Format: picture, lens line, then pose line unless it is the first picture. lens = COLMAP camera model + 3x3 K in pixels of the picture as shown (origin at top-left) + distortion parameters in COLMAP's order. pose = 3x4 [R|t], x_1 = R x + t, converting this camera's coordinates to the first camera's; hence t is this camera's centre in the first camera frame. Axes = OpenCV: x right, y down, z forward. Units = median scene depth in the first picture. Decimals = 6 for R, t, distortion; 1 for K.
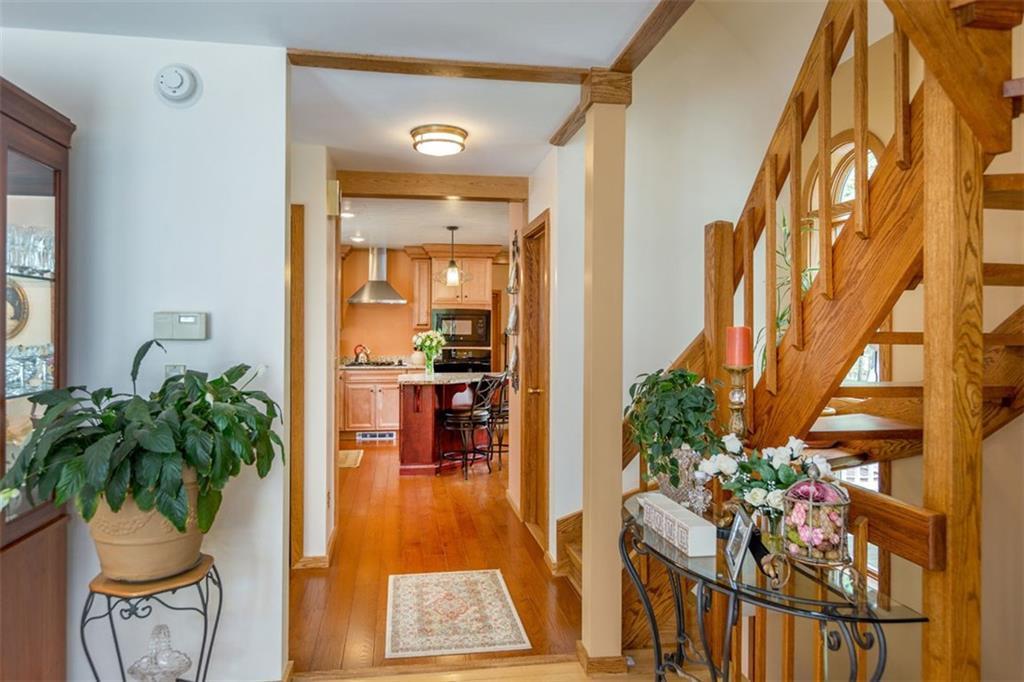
lens RADIAL K [[641.7, 0, 507.6], [0, 641.7, 331.8], [0, 0, 1]] dist [-0.003163, -0.002938]
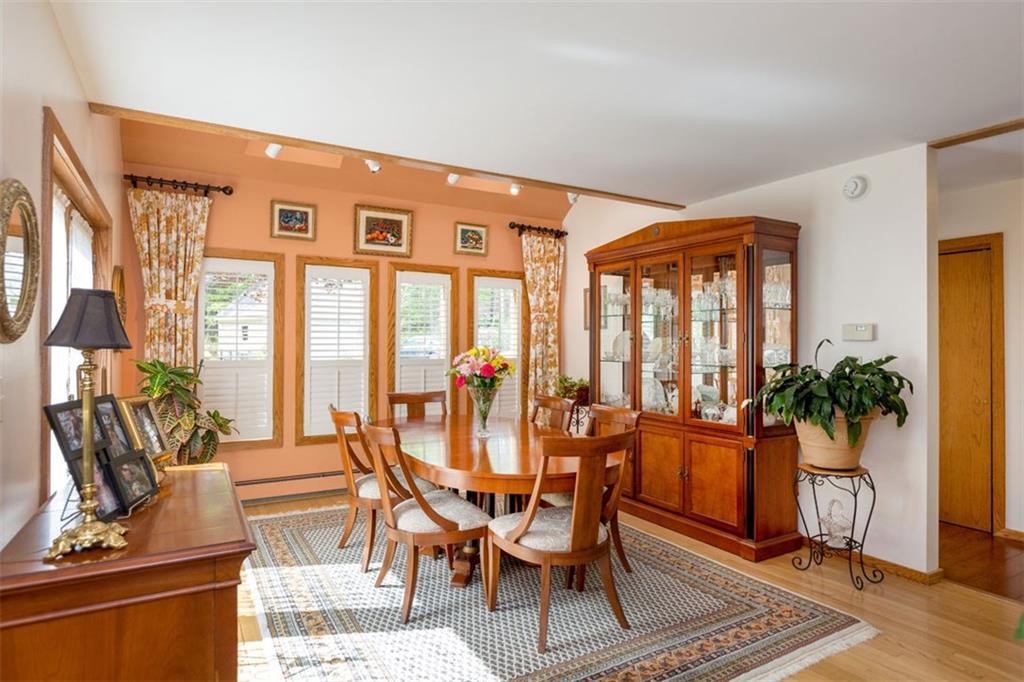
lens RADIAL K [[578.2, 0, 508.7], [0, 578.2, 333.3], [0, 0, 1]] dist [0.002926, -0.001648]
pose [[0.360803, -0.012774, -0.932555, 0.602378], [-0.004211, 0.999874, -0.015325, 0.022256], [0.932633, 0.009456, 0.360703, -0.412988]]
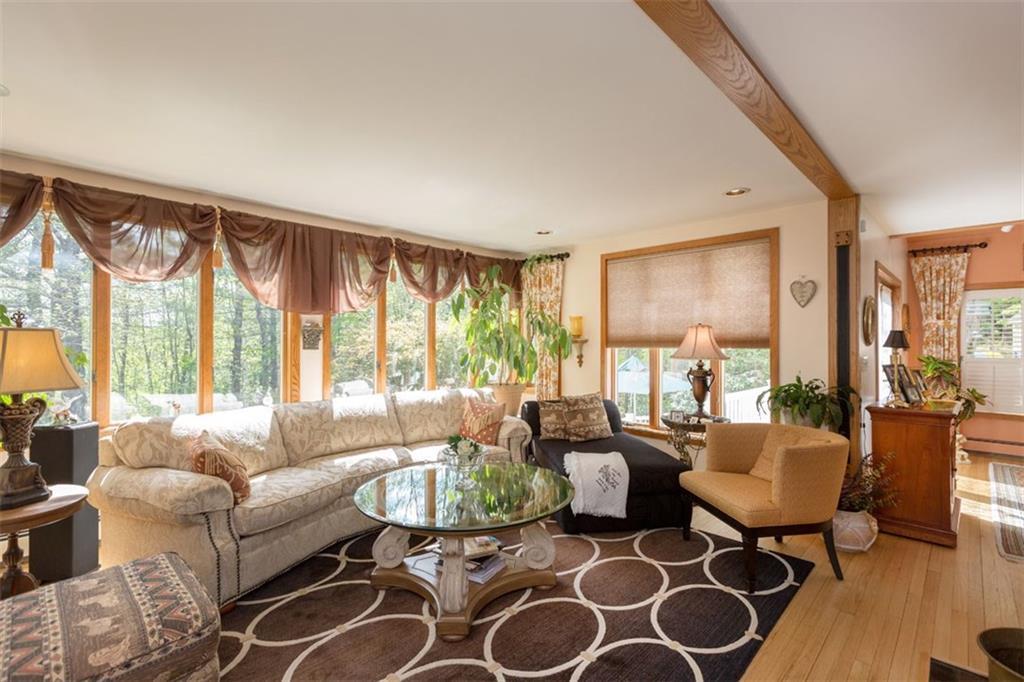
lens RADIAL K [[464.6, 0, 514.2], [0, 464.6, 339.1], [0, 0, 1]] dist [0.000354, -0.000240]
pose [[-0.799361, -0.005571, -0.600826, 1.840481], [-0.002935, 0.999981, -0.005368, 0.012829], [0.600844, -0.002528, -0.799362, -0.126261]]
